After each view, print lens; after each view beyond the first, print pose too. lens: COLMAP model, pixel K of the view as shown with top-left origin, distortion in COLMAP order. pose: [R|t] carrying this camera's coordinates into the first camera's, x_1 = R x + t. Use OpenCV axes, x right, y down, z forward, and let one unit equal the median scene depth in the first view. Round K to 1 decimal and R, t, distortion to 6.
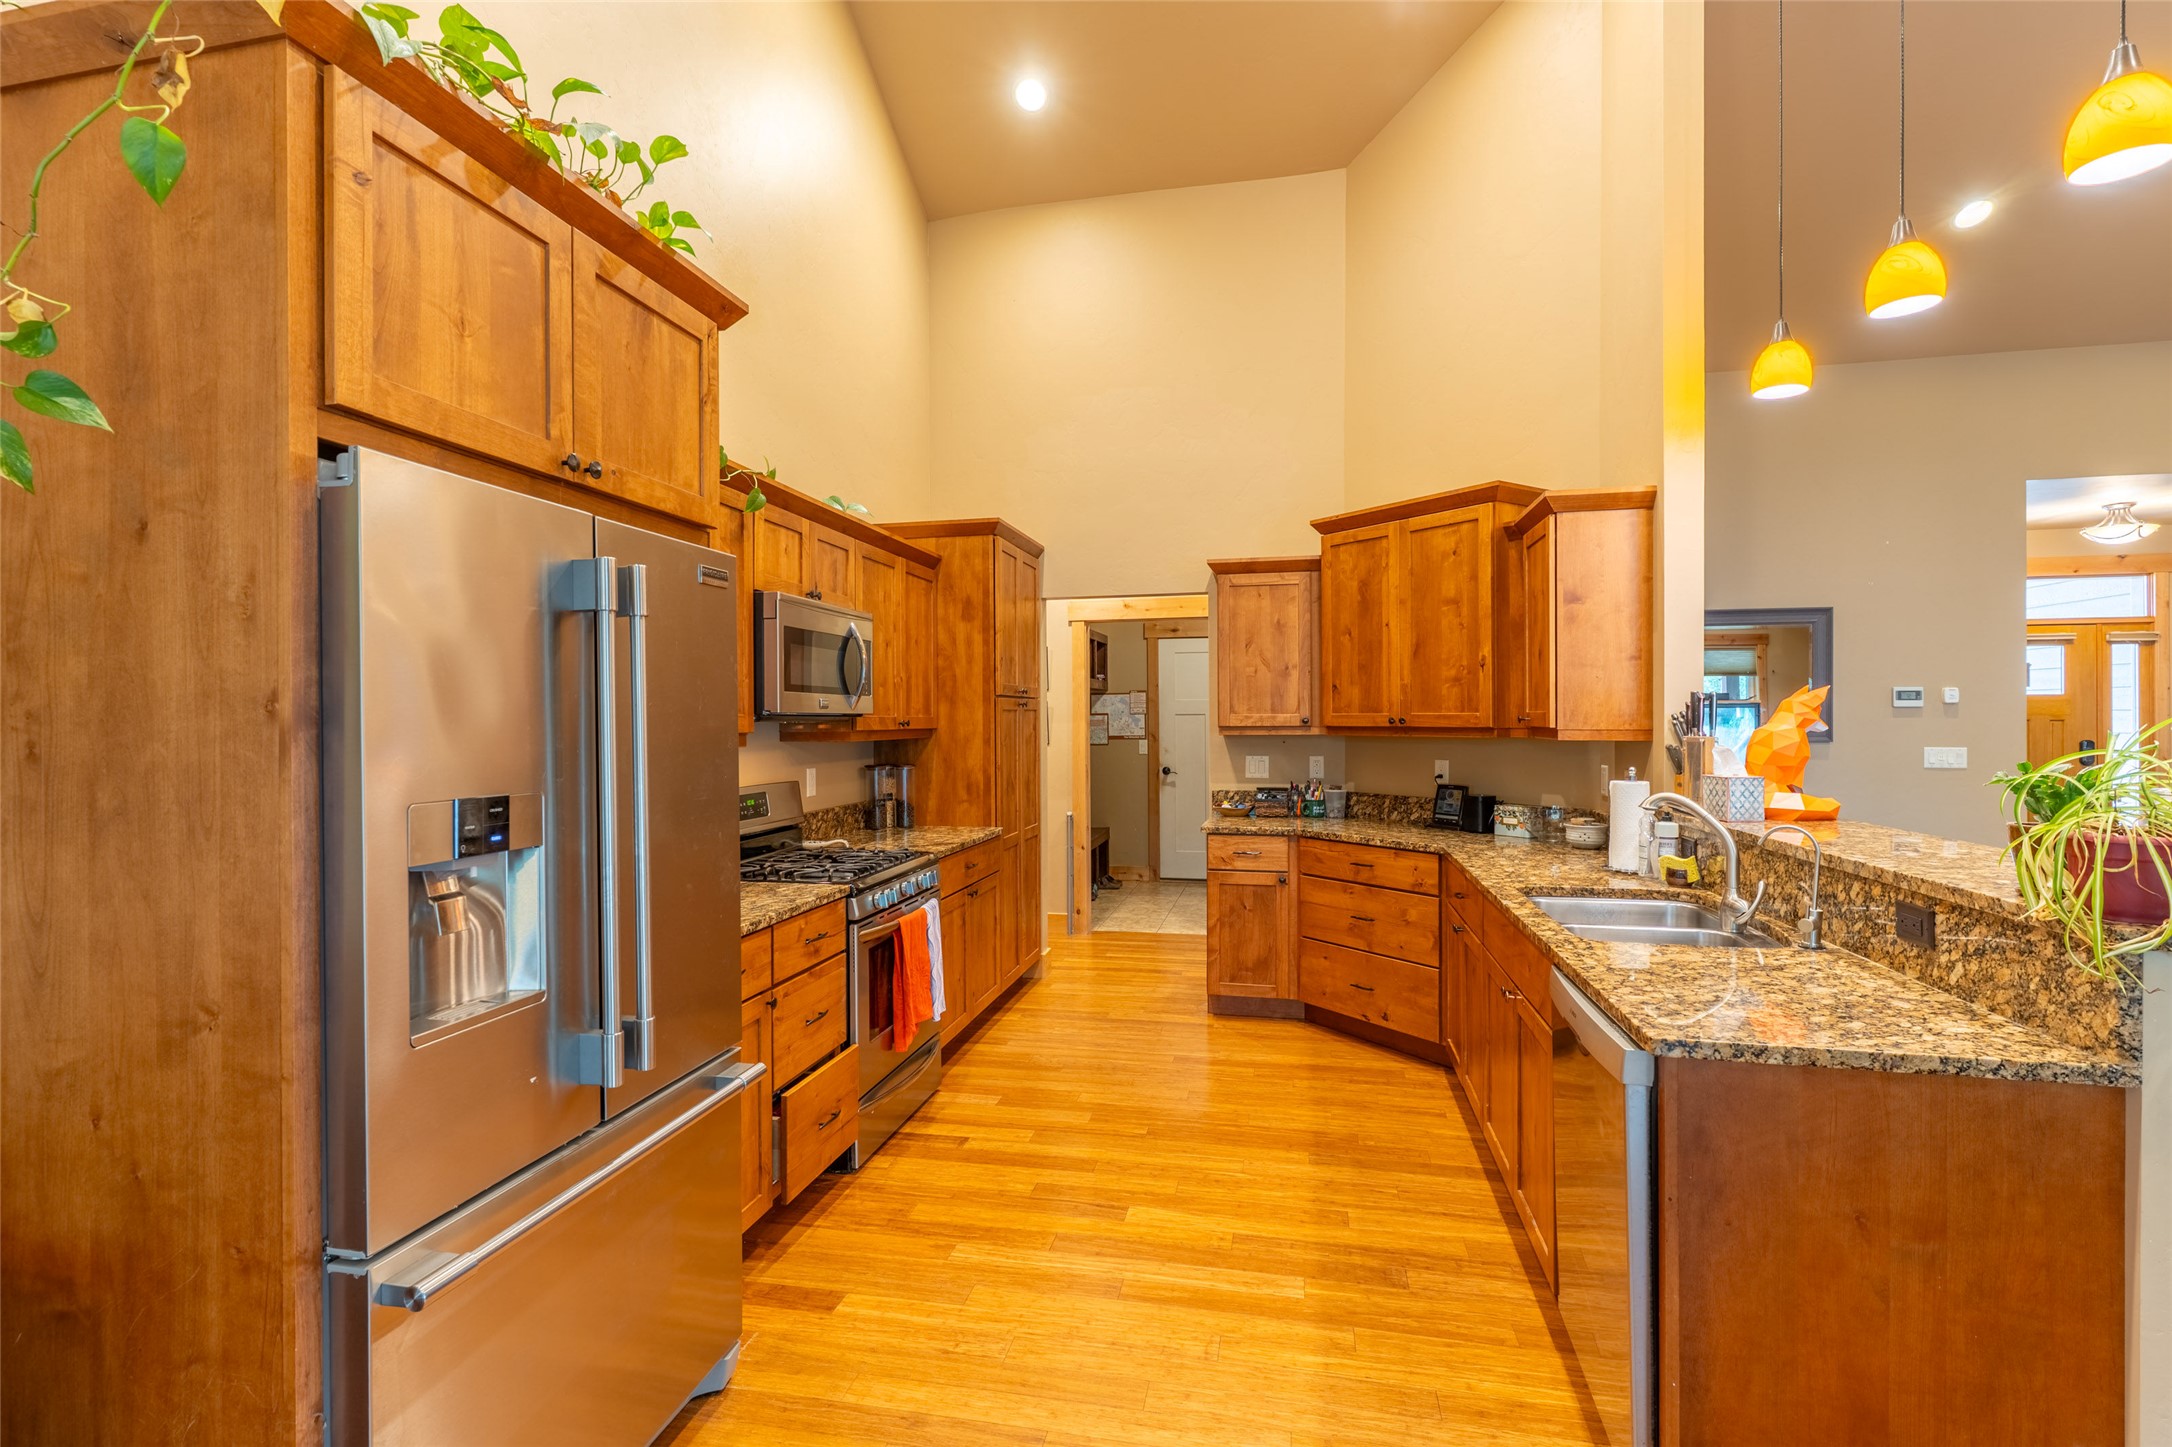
lens RADIAL K [[1028.6, 0, 1070.4], [0, 1028.6, 717.9], [0, 0, 1]] dist [0.003858, -0.000848]
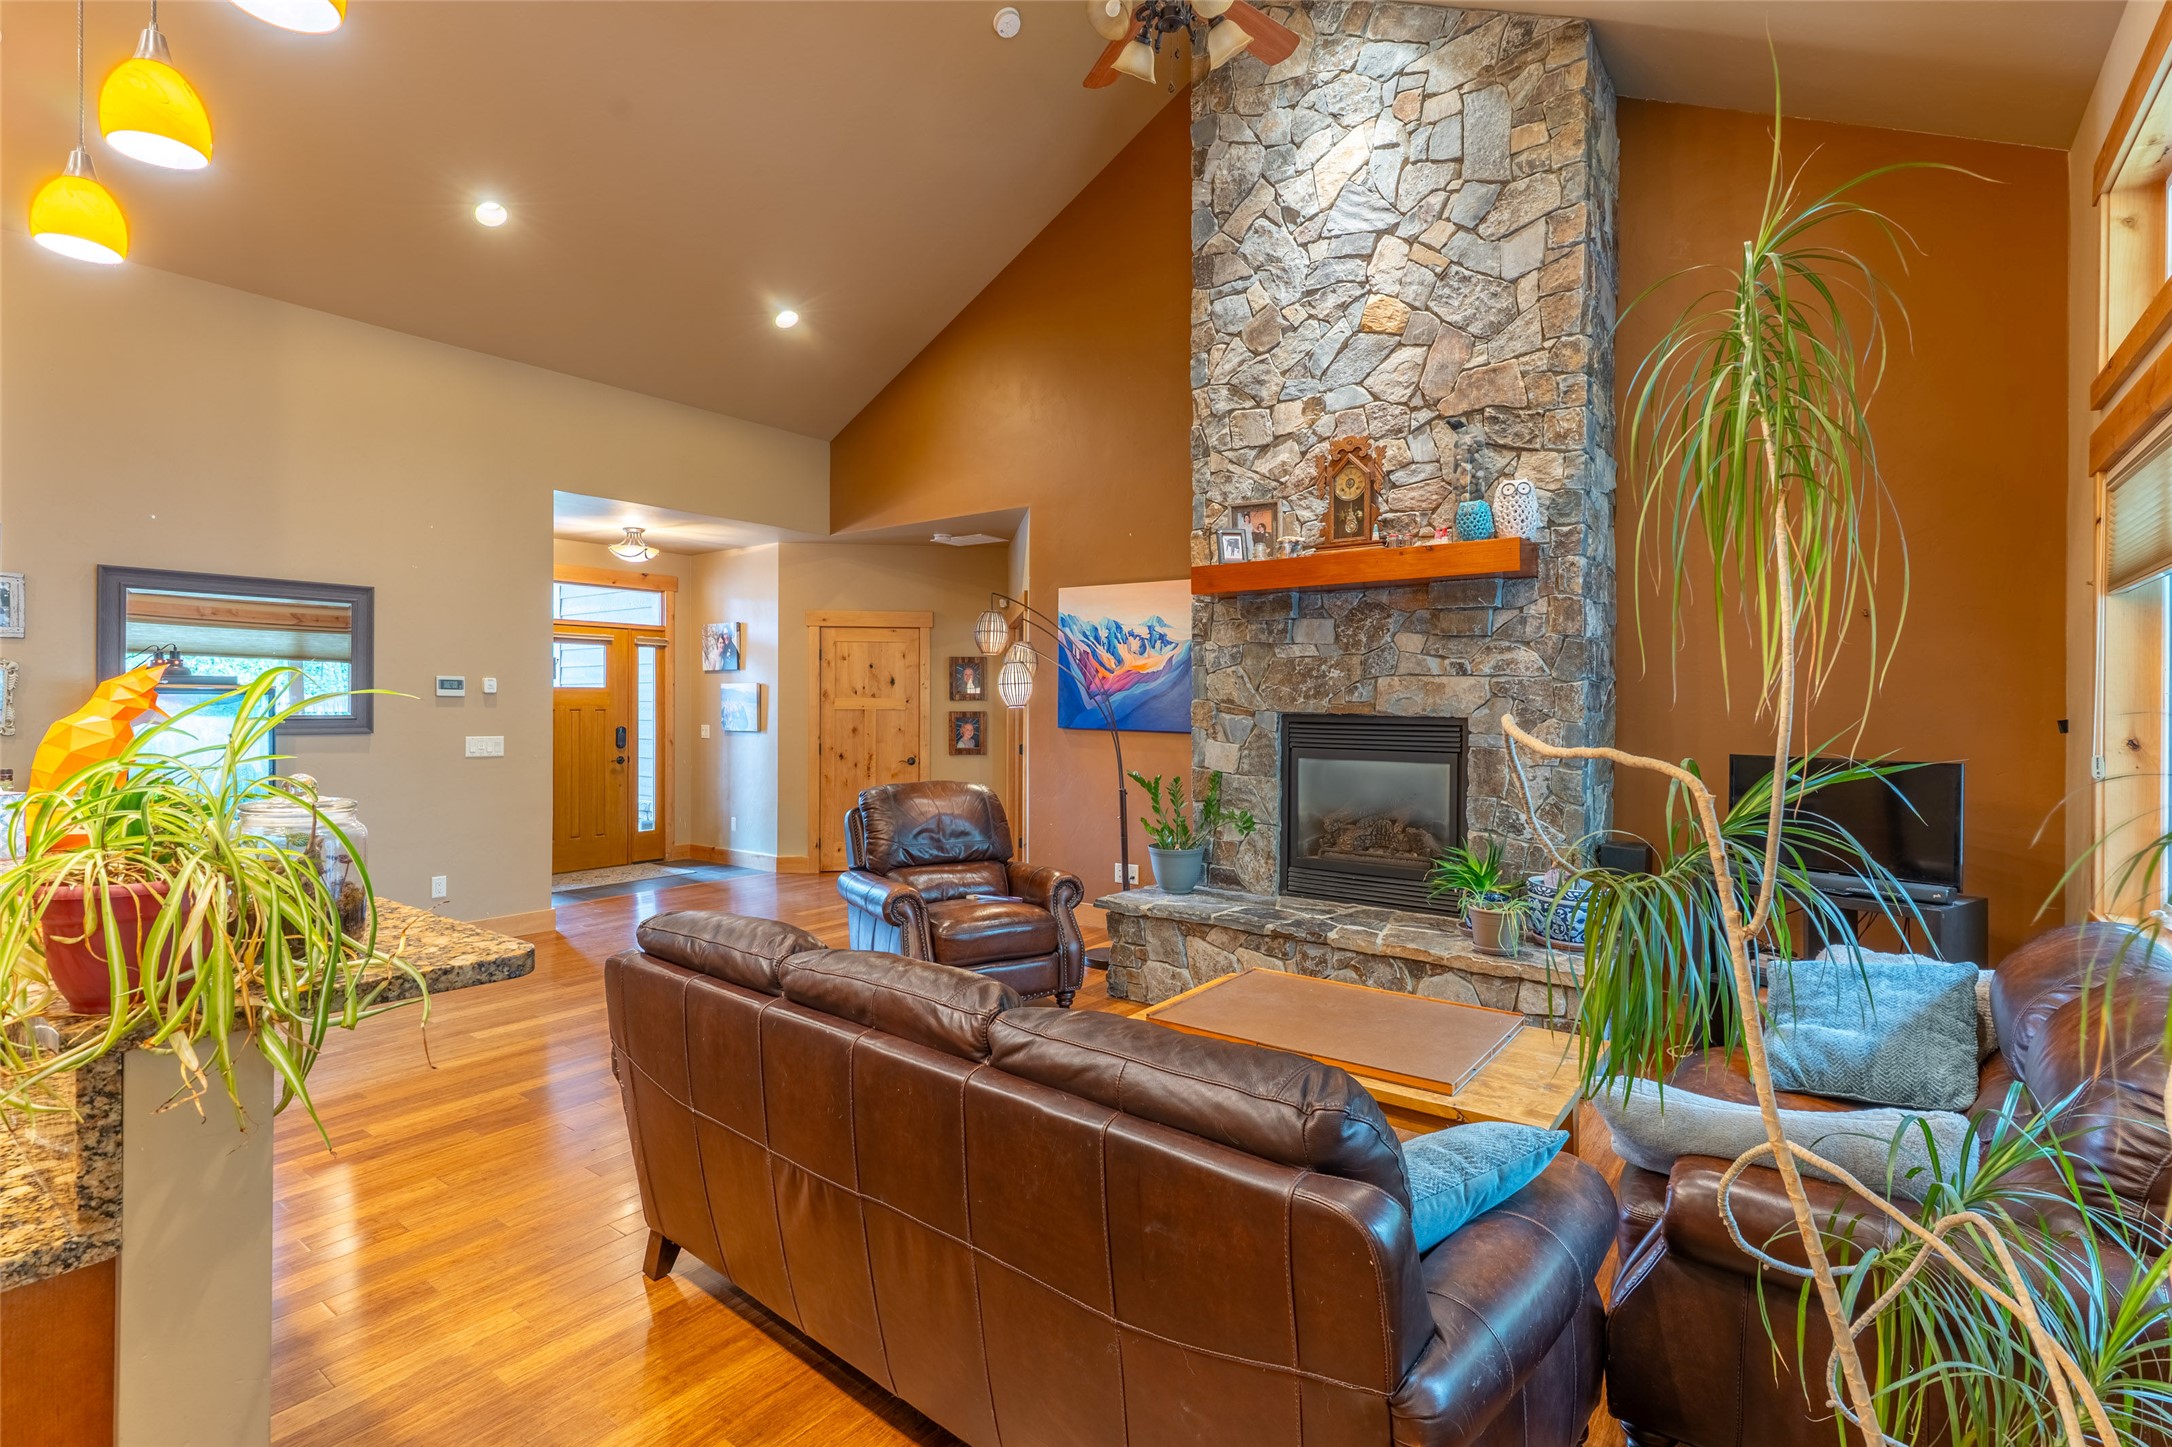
lens RADIAL K [[1028.6, 0, 1075.5], [0, 1028.6, 709.9], [0, 0, 1]] dist [0.003858, -0.000848]
pose [[0.419583, 0.001640, 0.907715, 0.276252], [-0.003836, 0.999993, -0.000034, 0.000763], [-0.907709, -0.003467, 0.419587, 0.063767]]
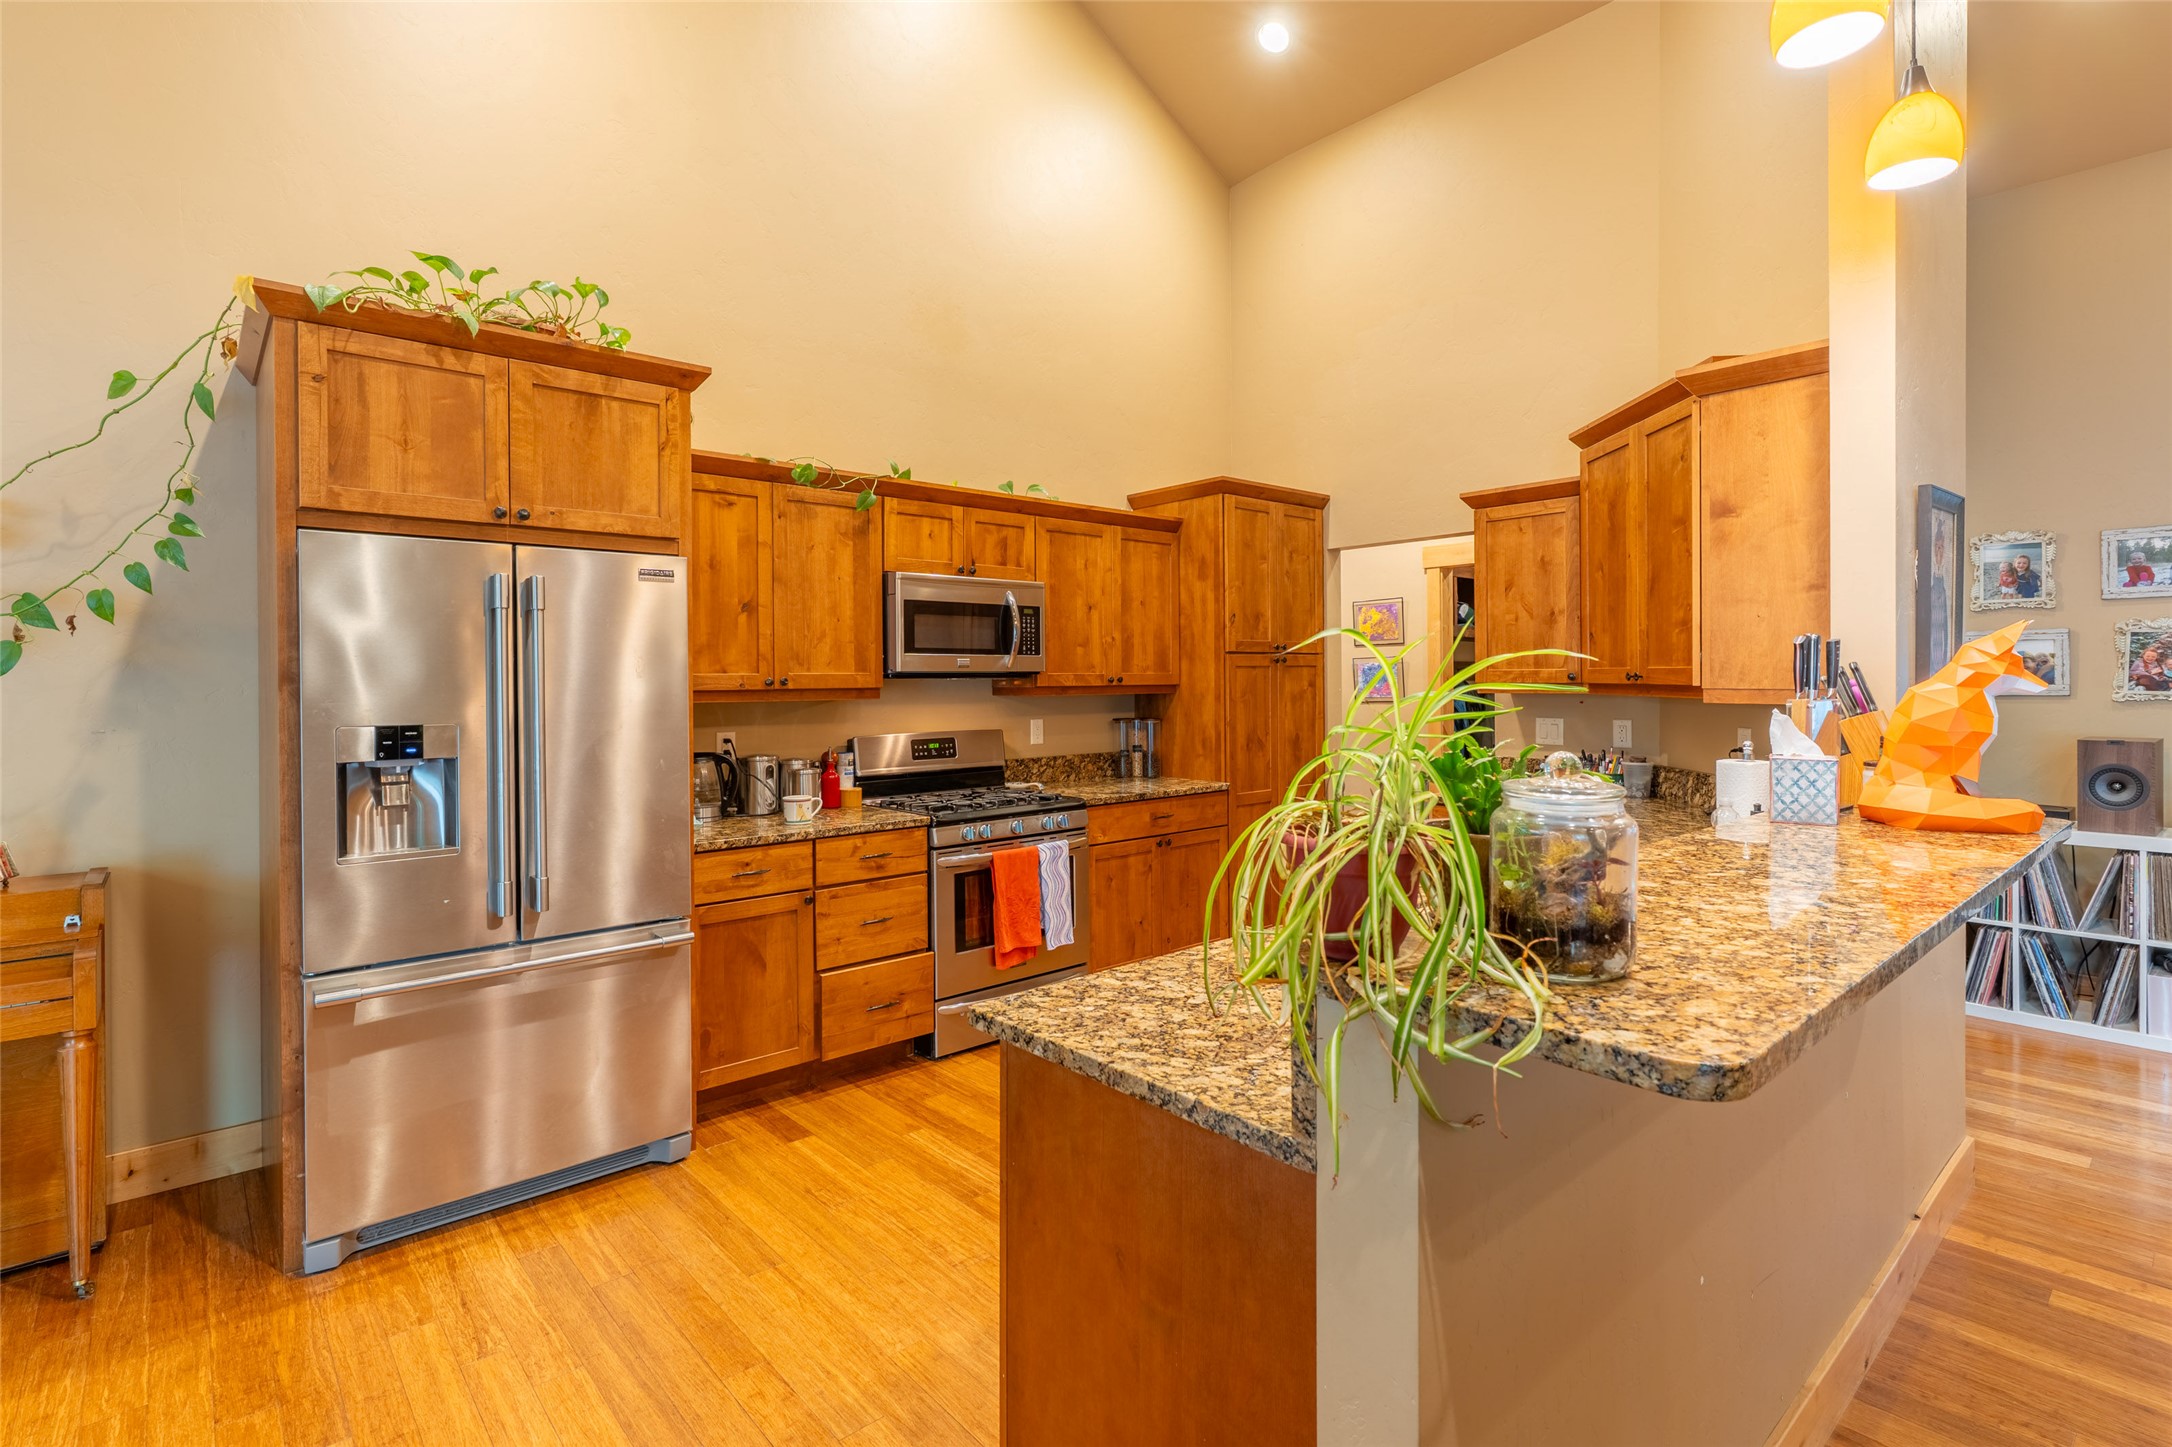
lens RADIAL K [[1028.6, 0, 1060.4], [0, 1028.6, 680.7], [0, 0, 1]] dist [0.003858, -0.000848]
pose [[0.803499, 0.000043, -0.595306, 0.543978], [0.004142, 0.999975, 0.005662, -0.000277], [0.595291, -0.007015, 0.803479, 0.123749]]
